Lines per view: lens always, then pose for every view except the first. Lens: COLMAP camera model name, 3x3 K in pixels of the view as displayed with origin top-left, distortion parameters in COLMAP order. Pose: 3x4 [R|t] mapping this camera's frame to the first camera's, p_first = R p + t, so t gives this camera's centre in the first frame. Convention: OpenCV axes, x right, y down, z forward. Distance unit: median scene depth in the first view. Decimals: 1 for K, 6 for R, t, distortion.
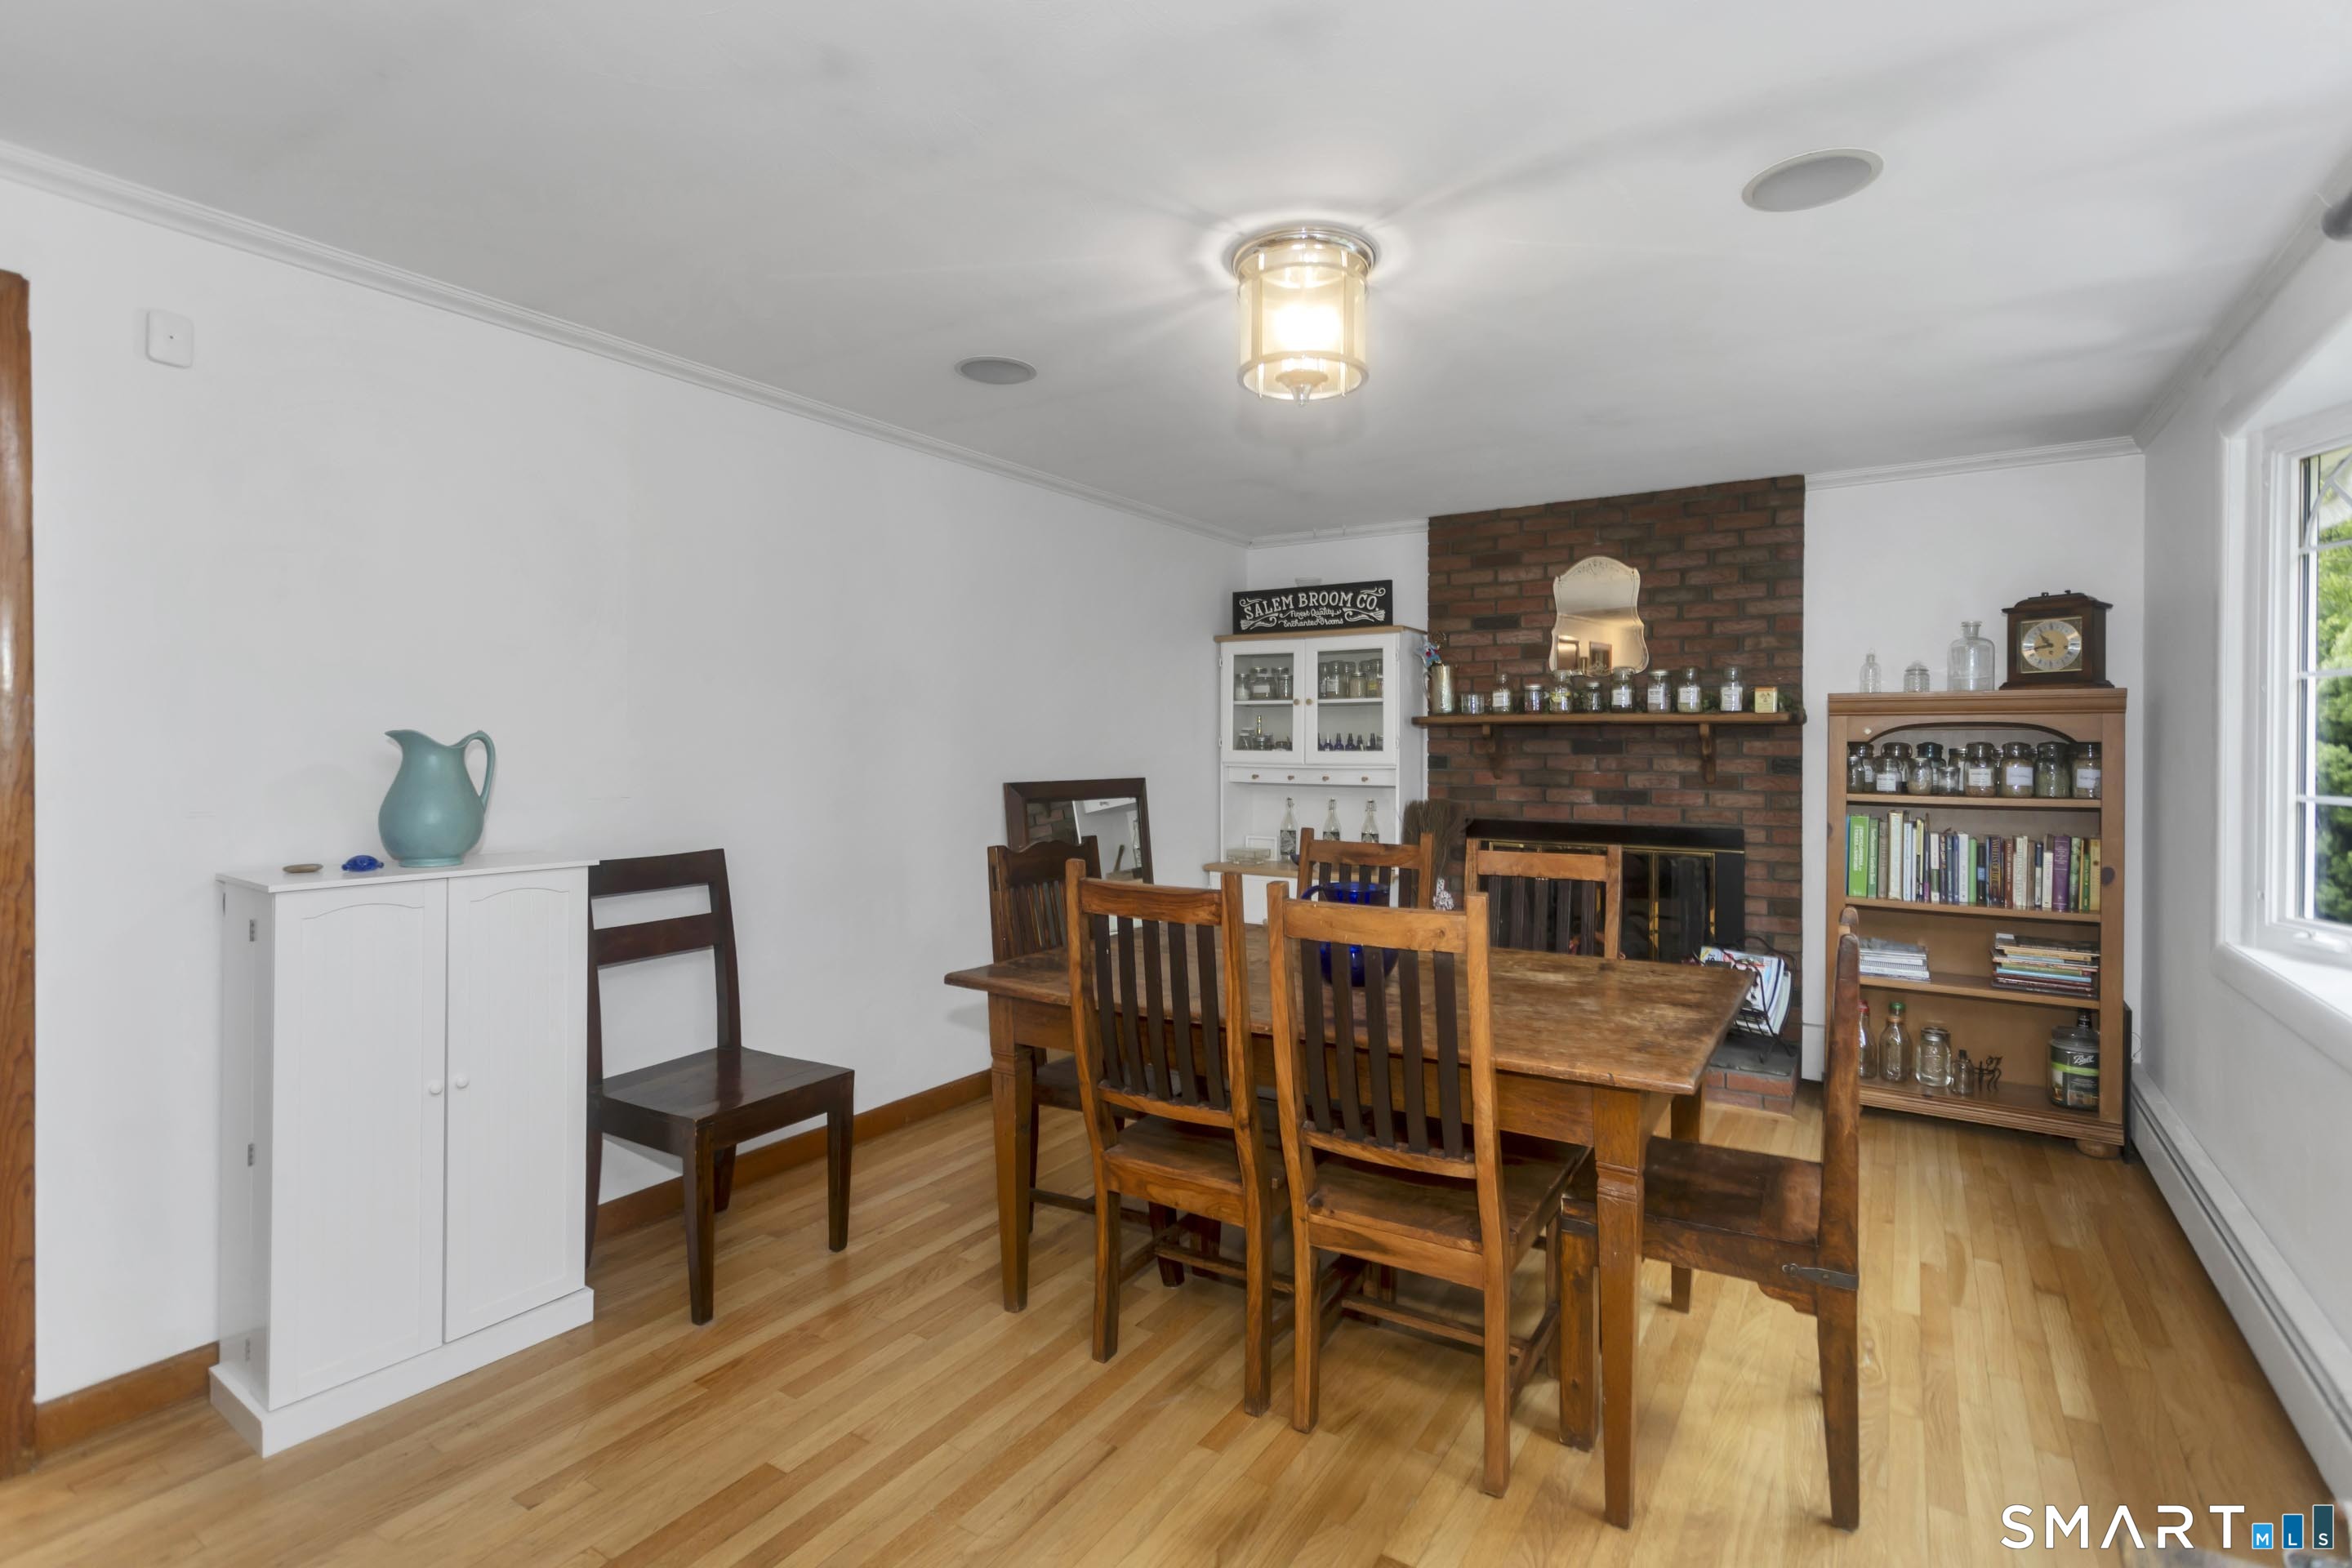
lens RADIAL K [[1124.0, 0, 1175.8], [0, 1124.0, 796.4], [0, 0, 1]] dist [0.000727, -0.000500]
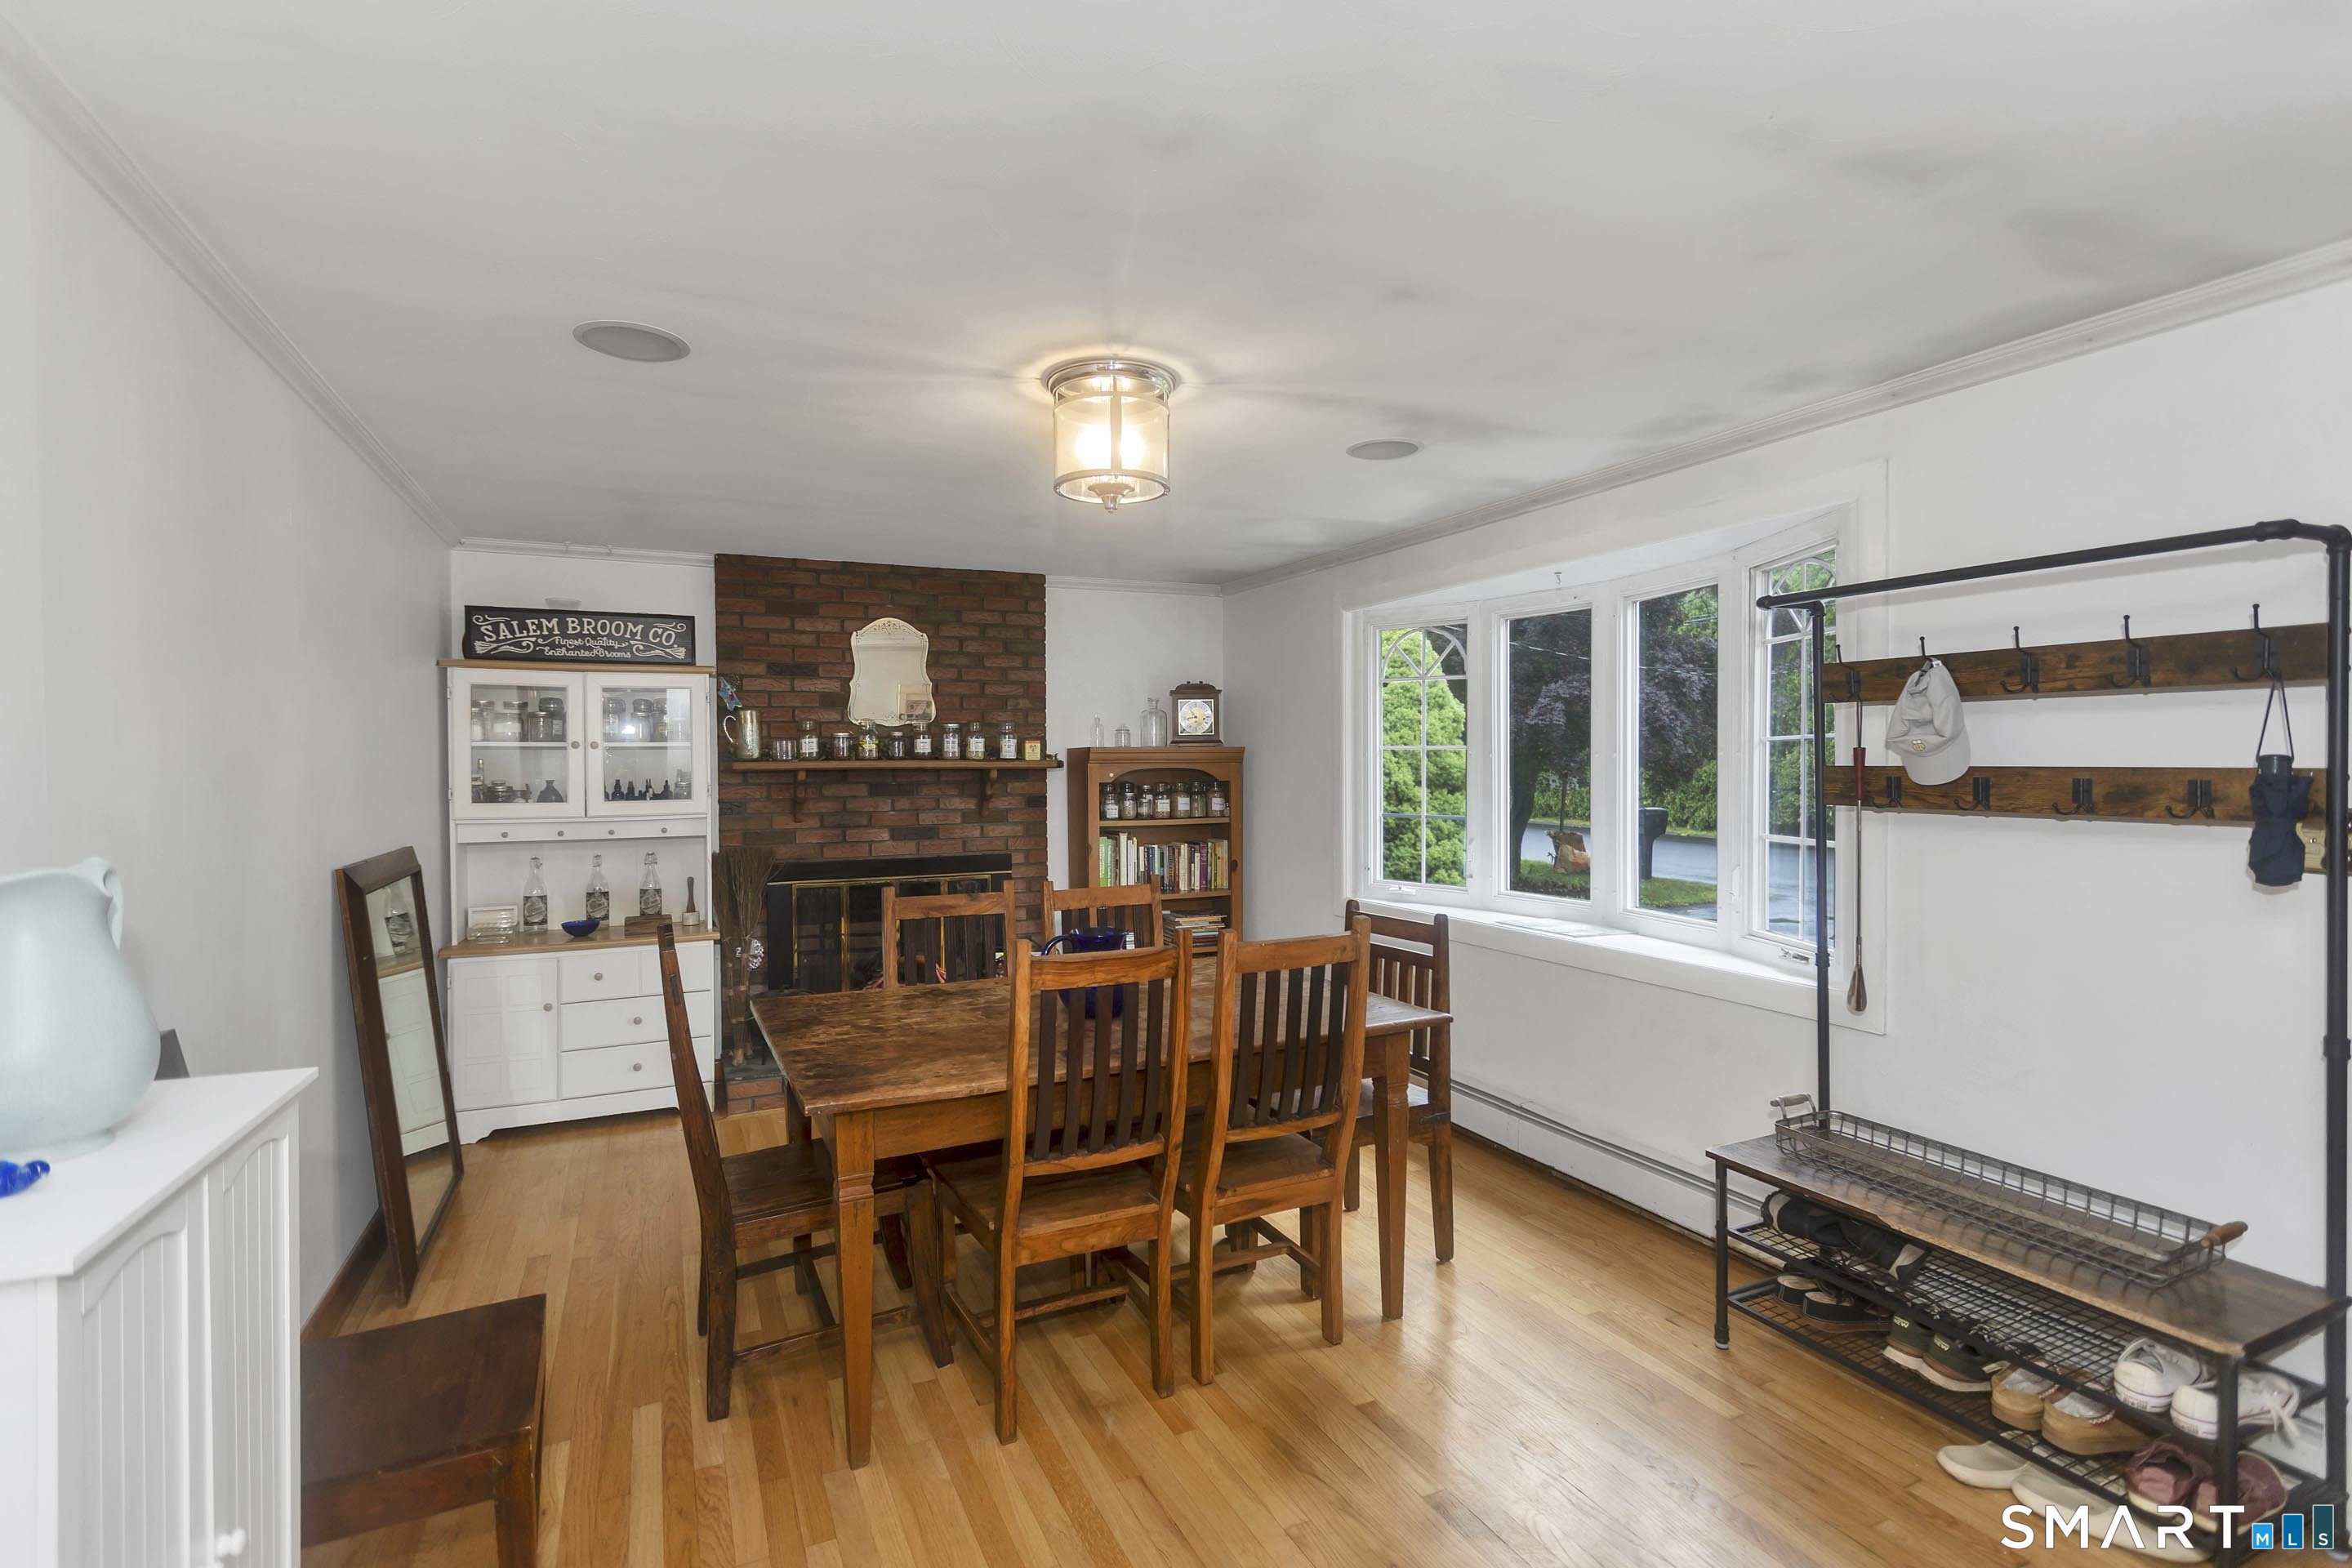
lens RADIAL K [[1122.4, 0, 1176.7], [0, 1122.4, 822.9], [0, 0, 1]] dist [-0.000388, -0.000082]
pose [[0.529192, -0.054196, 0.846770, -0.425710], [0.047465, 0.998286, 0.034230, -0.036664], [-0.847174, 0.022078, 0.530857, 0.181323]]
